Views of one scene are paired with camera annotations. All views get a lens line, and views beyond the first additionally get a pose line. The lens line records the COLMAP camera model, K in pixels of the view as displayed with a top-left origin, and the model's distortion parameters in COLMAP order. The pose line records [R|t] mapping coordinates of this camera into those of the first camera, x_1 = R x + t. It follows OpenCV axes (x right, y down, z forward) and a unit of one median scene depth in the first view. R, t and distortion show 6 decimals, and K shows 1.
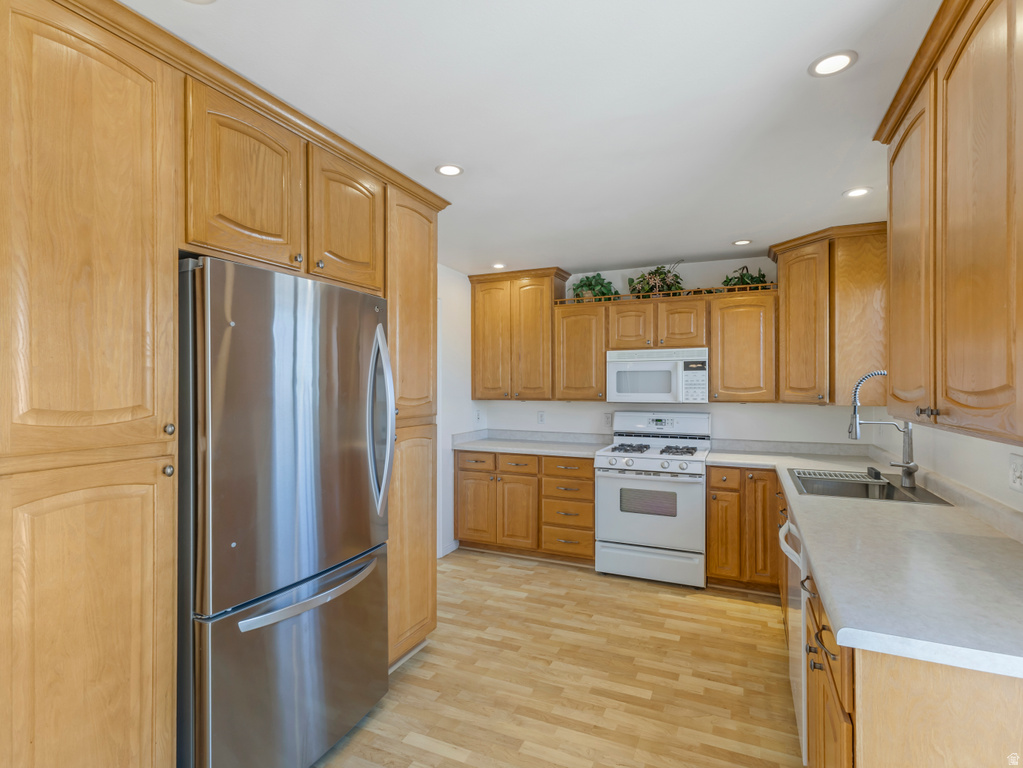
lens RADIAL K [[512.4, 0, 511.5], [0, 512.4, 384.0], [0, 0, 1]] dist [-0.004344, -0.000119]
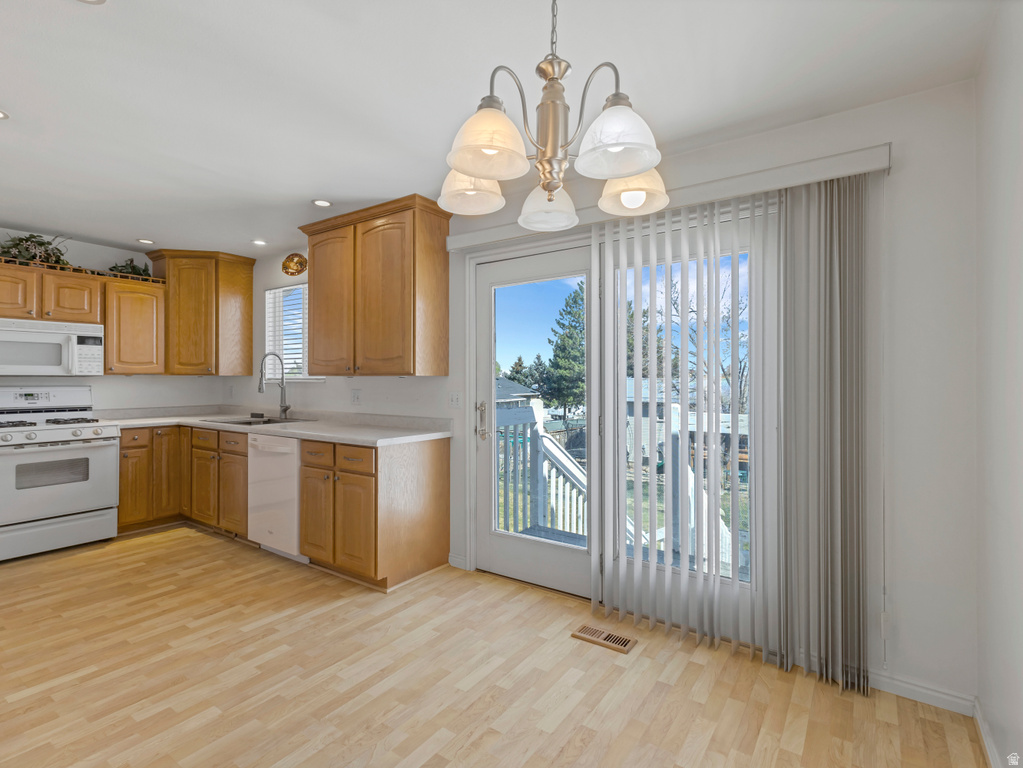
lens RADIAL K [[514.0, 0, 523.9], [0, 514.0, 374.0], [0, 0, 1]] dist [-0.002922, -0.000400]
pose [[0.158490, 0.011326, 0.987296, -0.602808], [-0.006941, 0.999922, -0.010356, 0.042225], [-0.987336, -0.005212, 0.158557, -0.071136]]
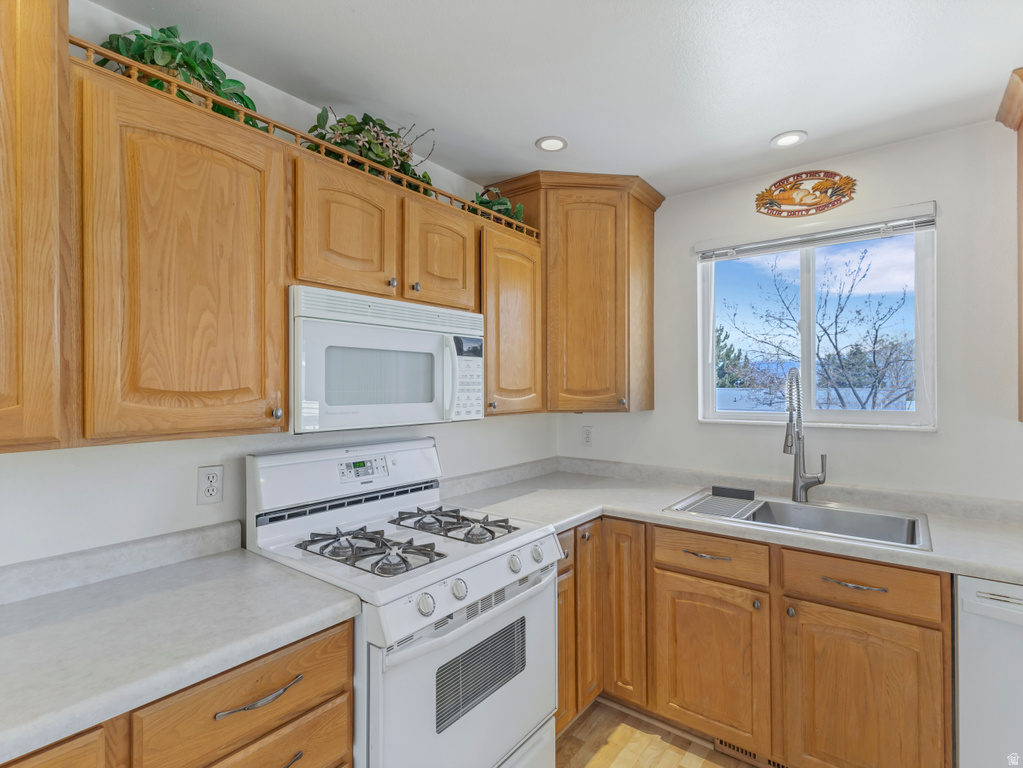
lens RADIAL K [[512.4, 0, 511.5], [0, 512.4, 384.0], [0, 0, 1]] dist [-0.004344, -0.000119]
pose [[0.220176, 0.007678, 0.975430, -0.137193], [-0.004780, 0.999966, -0.006792, 0.004696], [-0.975448, -0.003167, 0.220205, 0.918540]]
